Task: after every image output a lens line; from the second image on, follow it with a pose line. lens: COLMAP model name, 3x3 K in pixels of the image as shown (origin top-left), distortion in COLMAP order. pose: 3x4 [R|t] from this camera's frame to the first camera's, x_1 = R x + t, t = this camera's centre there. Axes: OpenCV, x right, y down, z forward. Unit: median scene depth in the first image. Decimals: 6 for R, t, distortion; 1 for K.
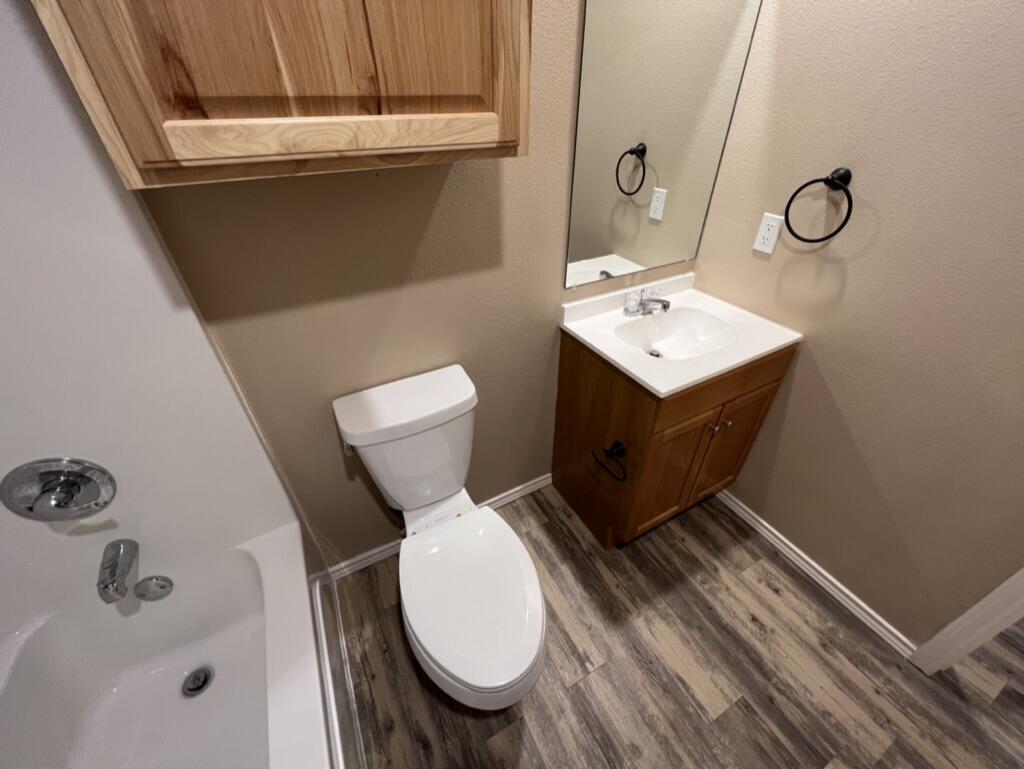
lens RADIAL K [[410.0, 0, 511.2], [0, 410.0, 385.3], [0, 0, 1]] dist [-0.001378, 0.000459]
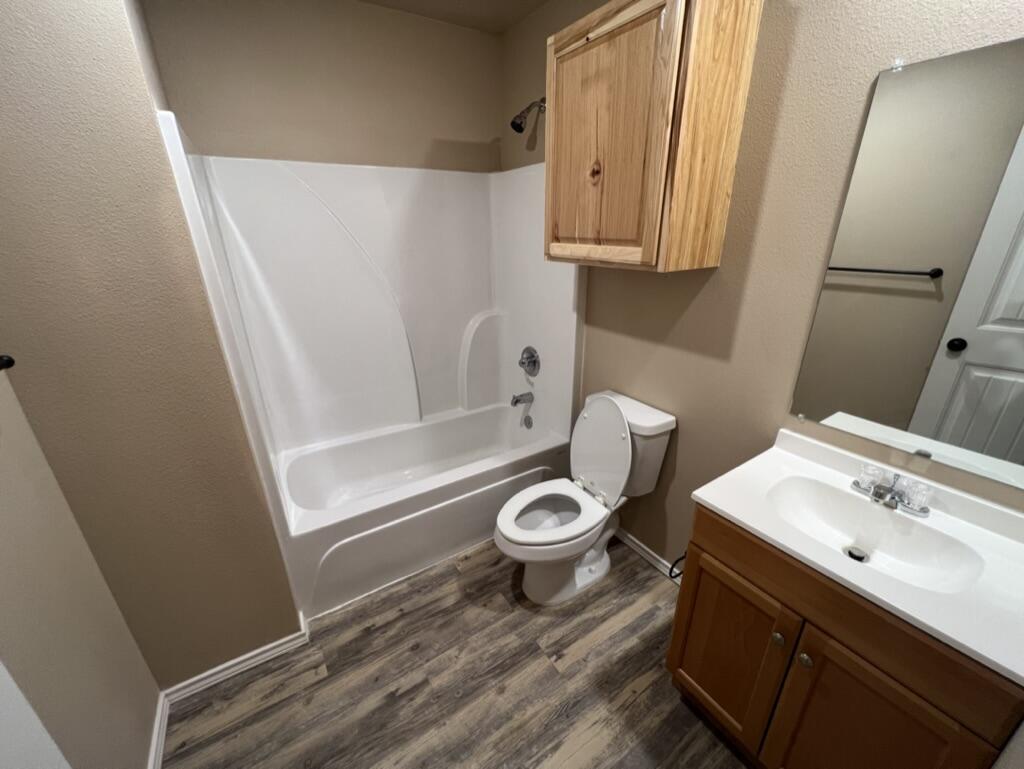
lens RADIAL K [[410.0, 0, 511.2], [0, 410.0, 385.3], [0, 0, 1]] dist [-0.001378, 0.000459]
pose [[0.082929, 0.369899, -0.925364, 1.064915], [-0.572821, 0.777529, 0.259470, -0.182382], [0.815475, 0.508550, 0.276366, 0.178620]]
